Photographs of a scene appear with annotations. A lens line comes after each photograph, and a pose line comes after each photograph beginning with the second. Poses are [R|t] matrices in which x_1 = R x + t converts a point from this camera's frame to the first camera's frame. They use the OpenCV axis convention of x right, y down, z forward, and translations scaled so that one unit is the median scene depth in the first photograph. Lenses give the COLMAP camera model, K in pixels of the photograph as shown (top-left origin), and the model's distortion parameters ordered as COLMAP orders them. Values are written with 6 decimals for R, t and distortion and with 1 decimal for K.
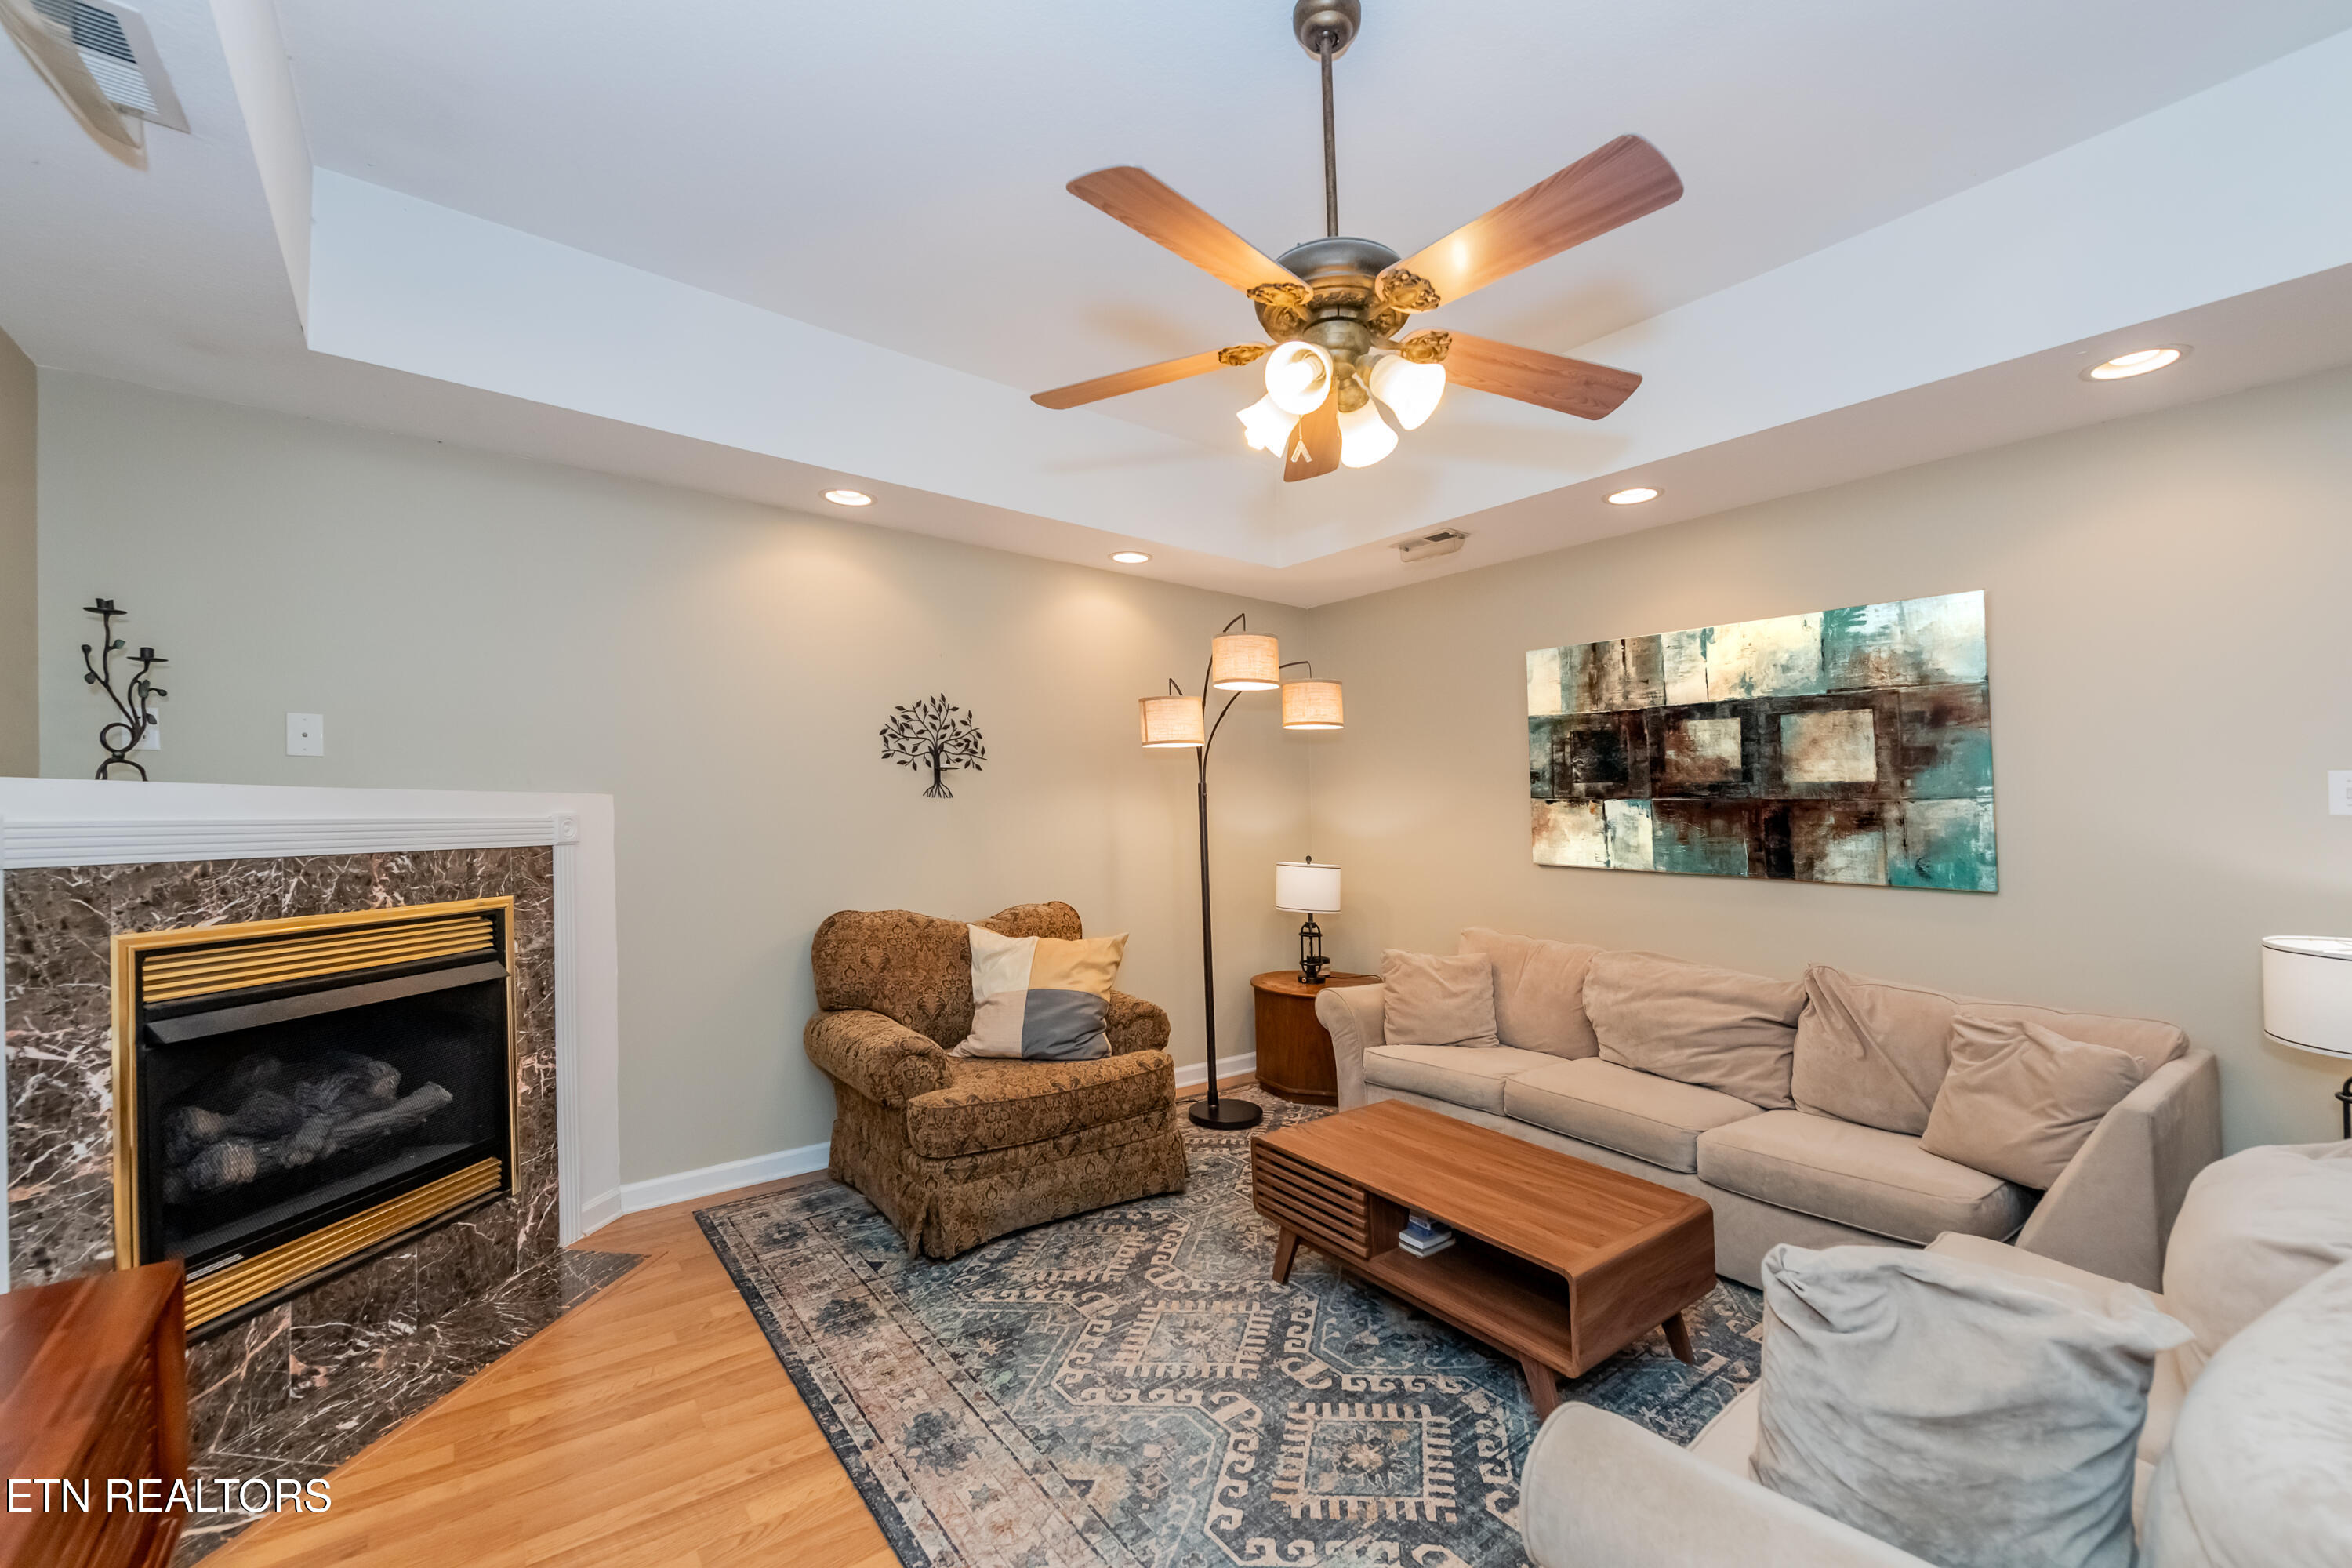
lens RADIAL K [[915.8, 0, 1177.8], [0, 915.8, 785.4], [0, 0, 1]] dist [-0.000048, -0.000007]
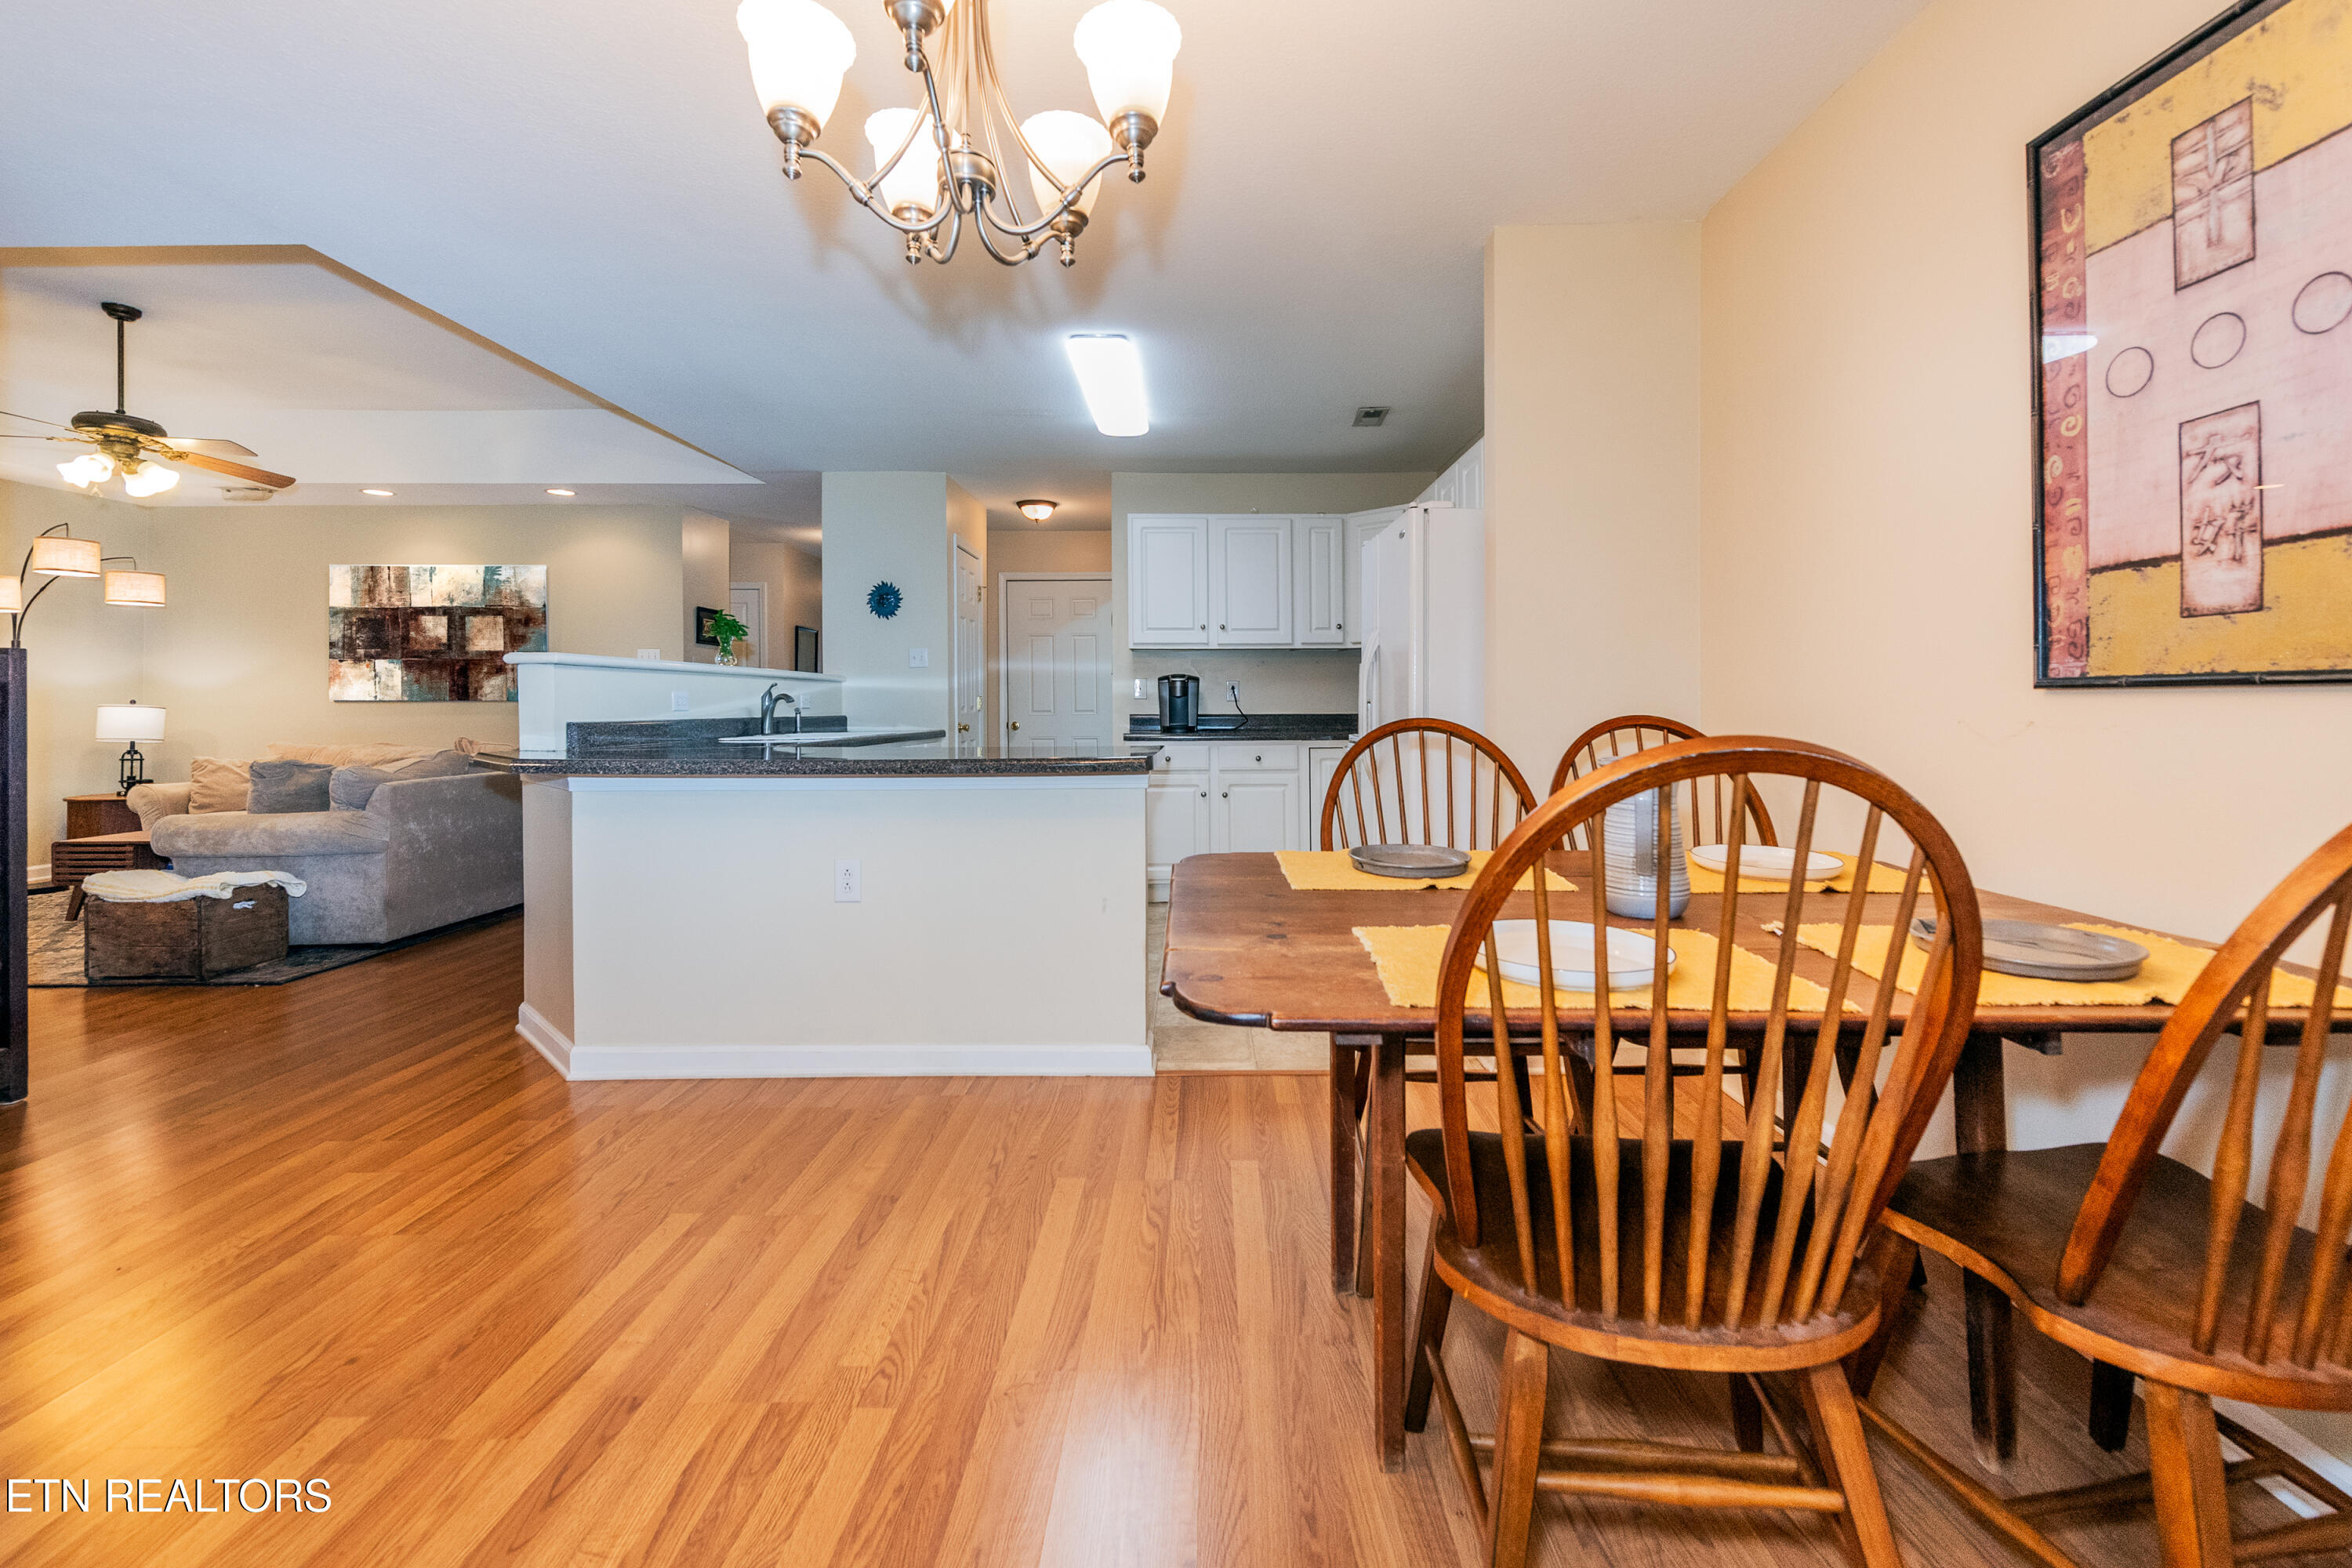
lens RADIAL K [[1038.2, 0, 1188.3], [0, 1038.2, 649.2], [0, 0, 1]] dist [-0.000050, 0.000073]
pose [[0.633209, 0.031454, 0.773341, -0.070216], [-0.013644, 0.999472, -0.029480, 0.035184], [-0.773860, 0.008115, 0.633304, -1.474828]]
